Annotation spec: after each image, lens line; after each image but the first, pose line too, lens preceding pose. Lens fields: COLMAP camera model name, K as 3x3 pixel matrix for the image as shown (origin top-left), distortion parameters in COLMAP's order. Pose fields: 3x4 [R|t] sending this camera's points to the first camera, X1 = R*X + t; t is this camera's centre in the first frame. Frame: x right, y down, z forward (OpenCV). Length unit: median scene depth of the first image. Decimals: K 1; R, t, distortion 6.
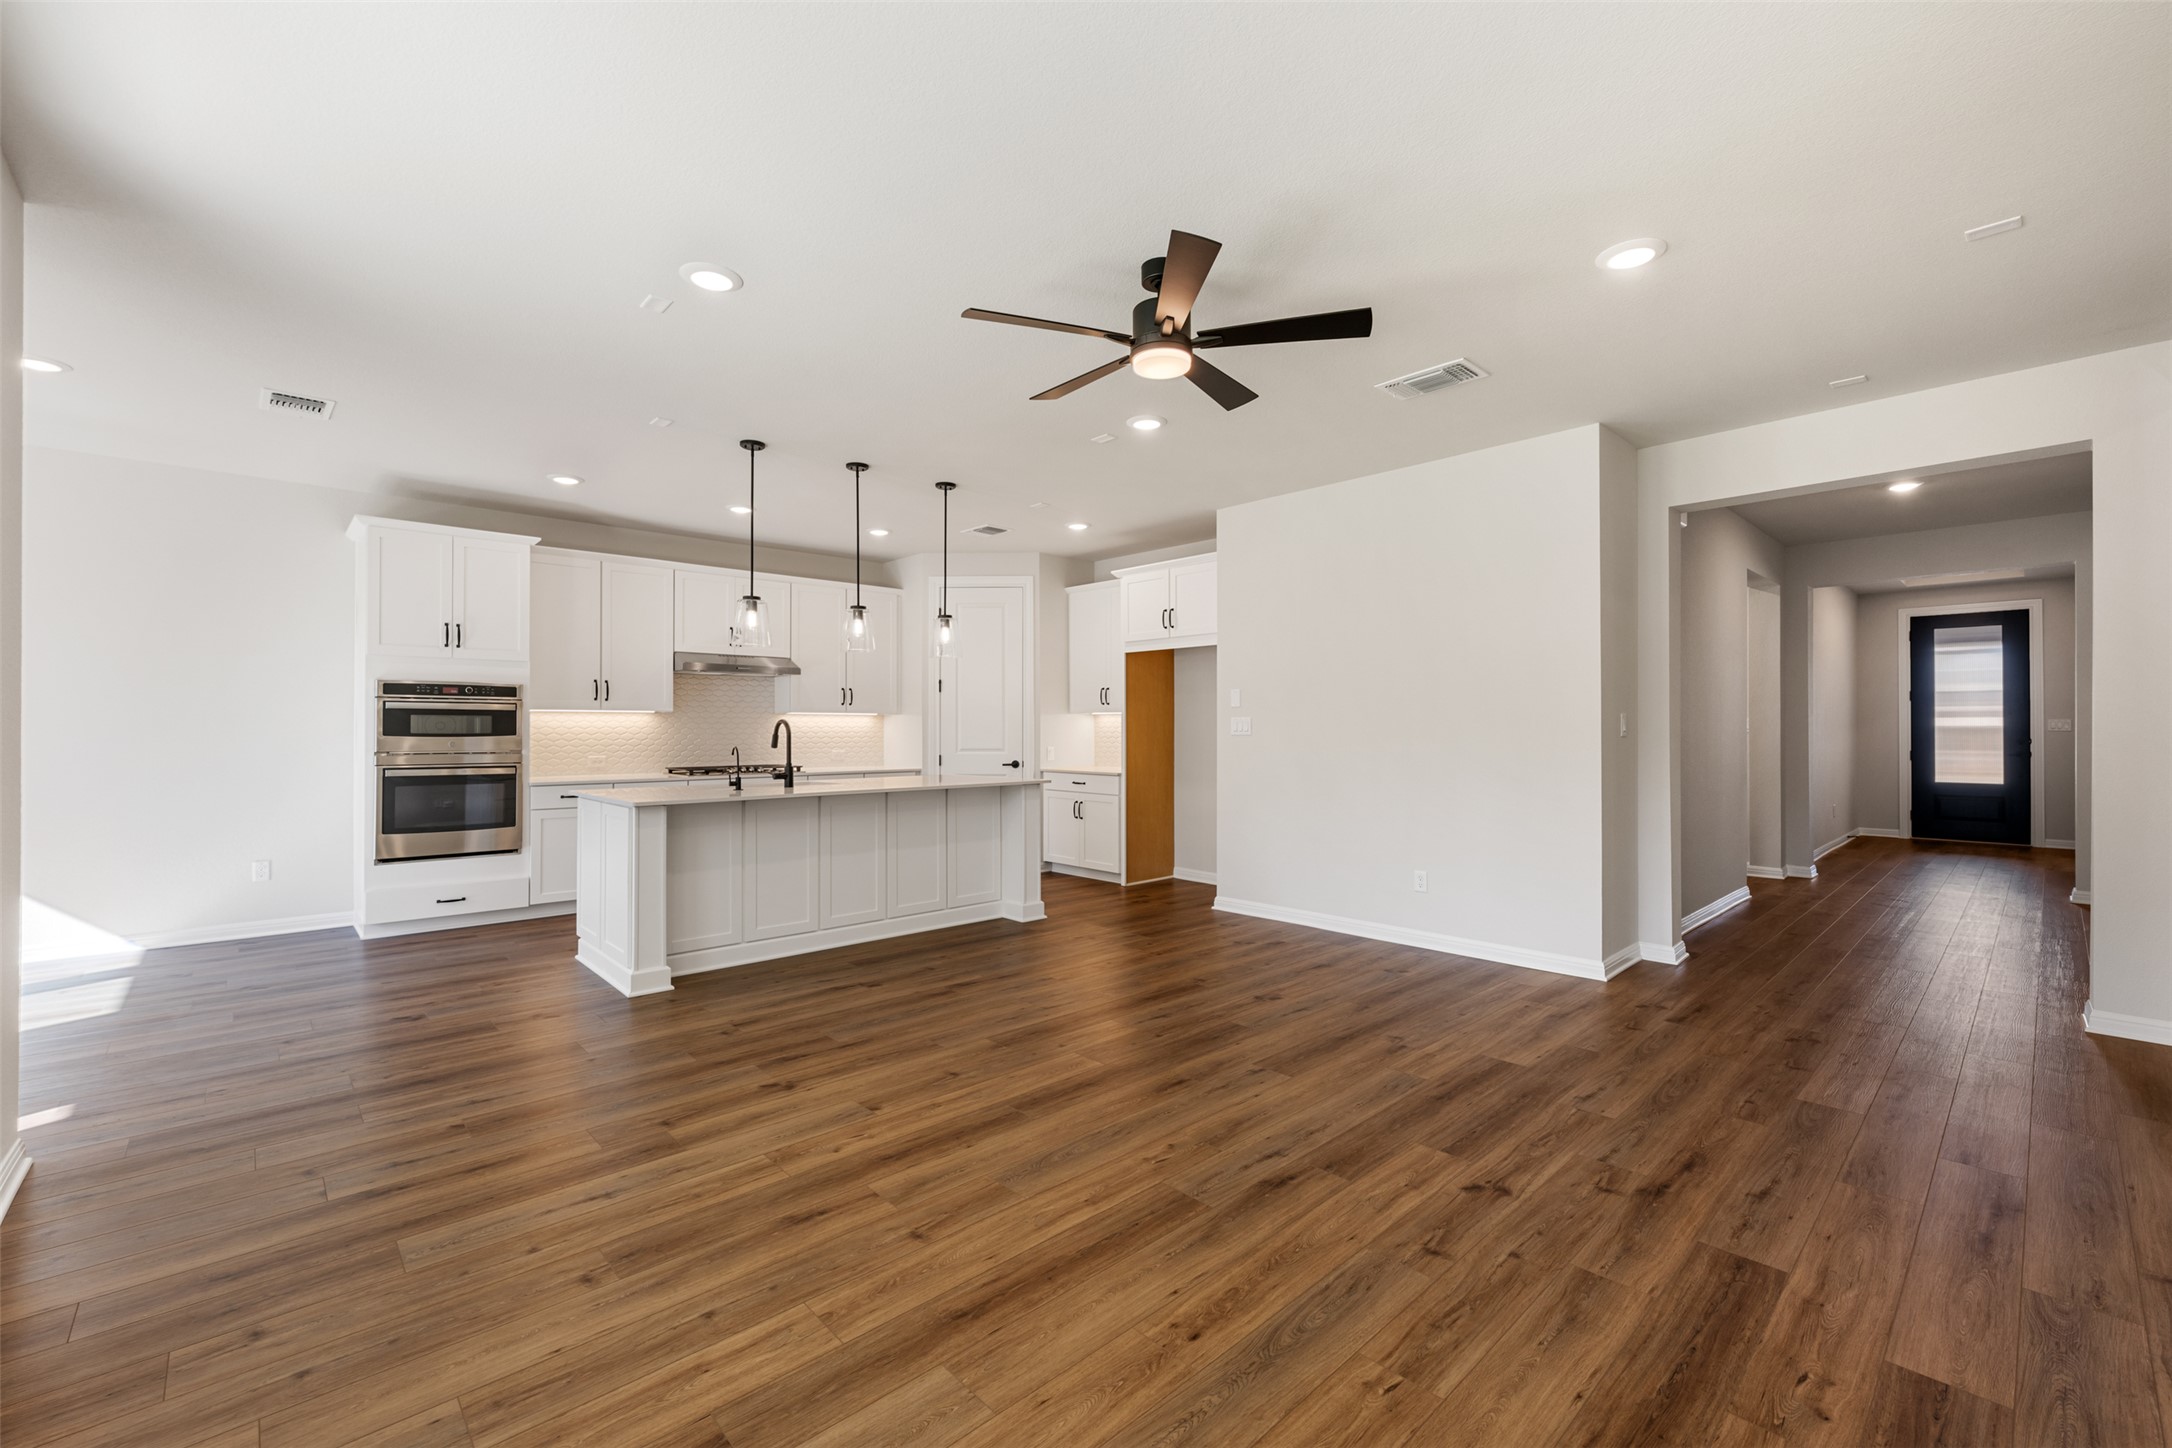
lens RADIAL K [[897.6, 0, 1089.7], [0, 897.6, 724.4], [0, 0, 1]] dist [-0.002499, -0.000135]
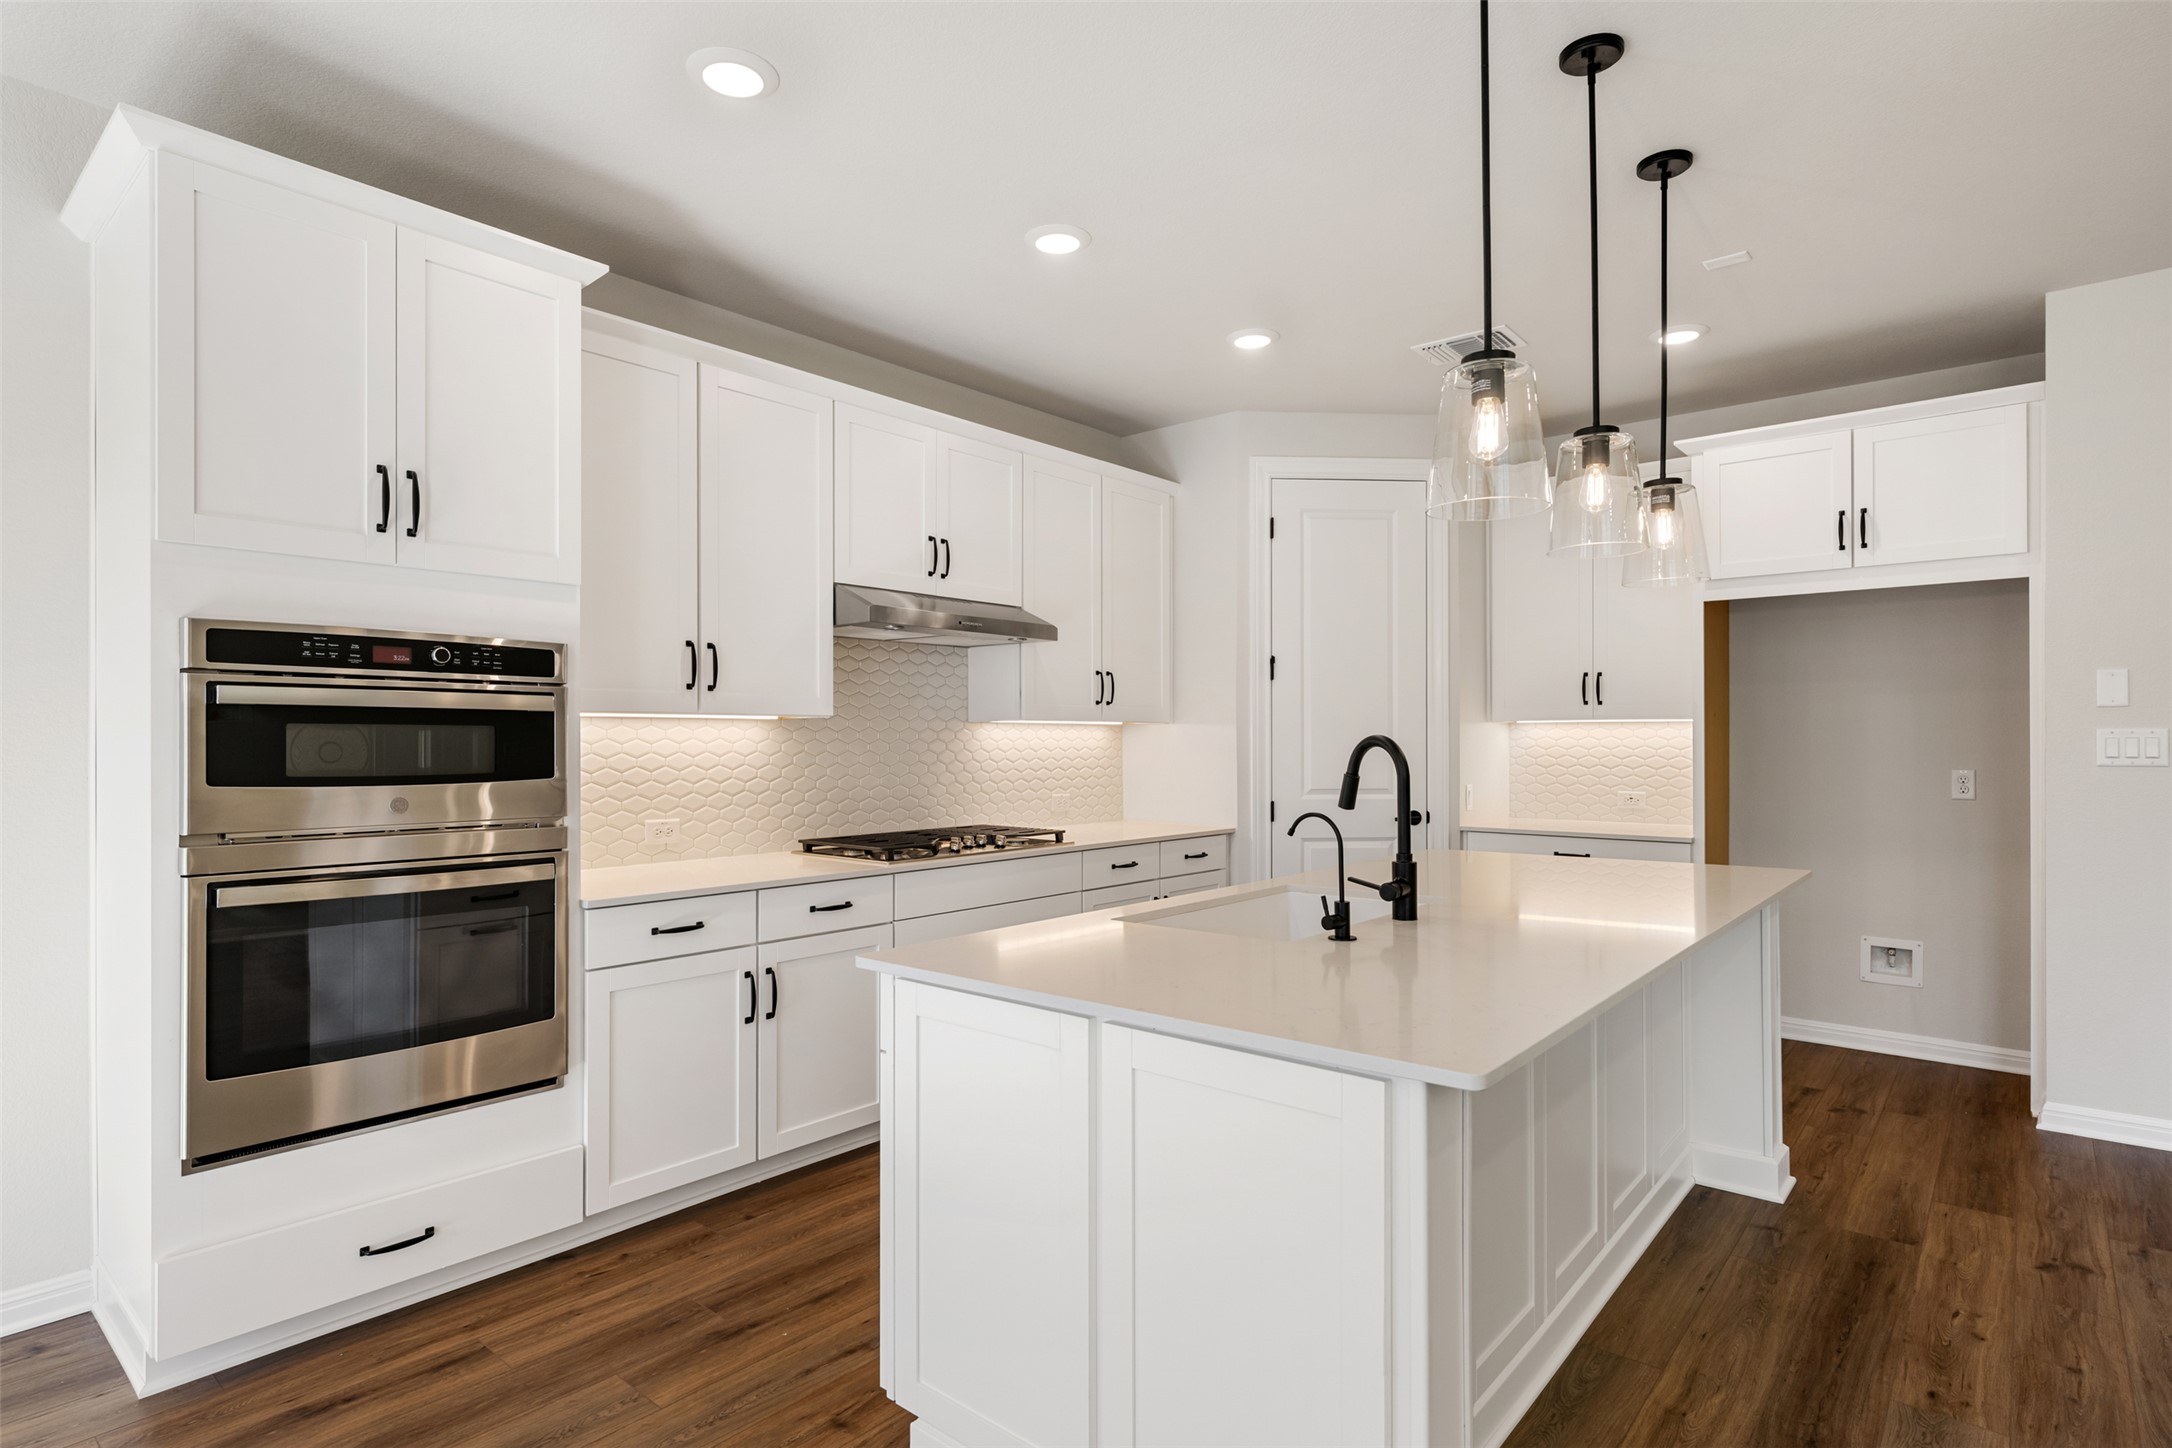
lens RADIAL K [[1113.9, 0, 1082.4], [0, 1113.9, 737.2], [0, 0, 1]] dist [-0.003909, -0.001229]
pose [[0.993296, -0.002523, 0.115569, -0.470032], [0.002575, 0.999997, -0.000301, -0.004227], [-0.115568, 0.000596, 0.993299, 0.505581]]
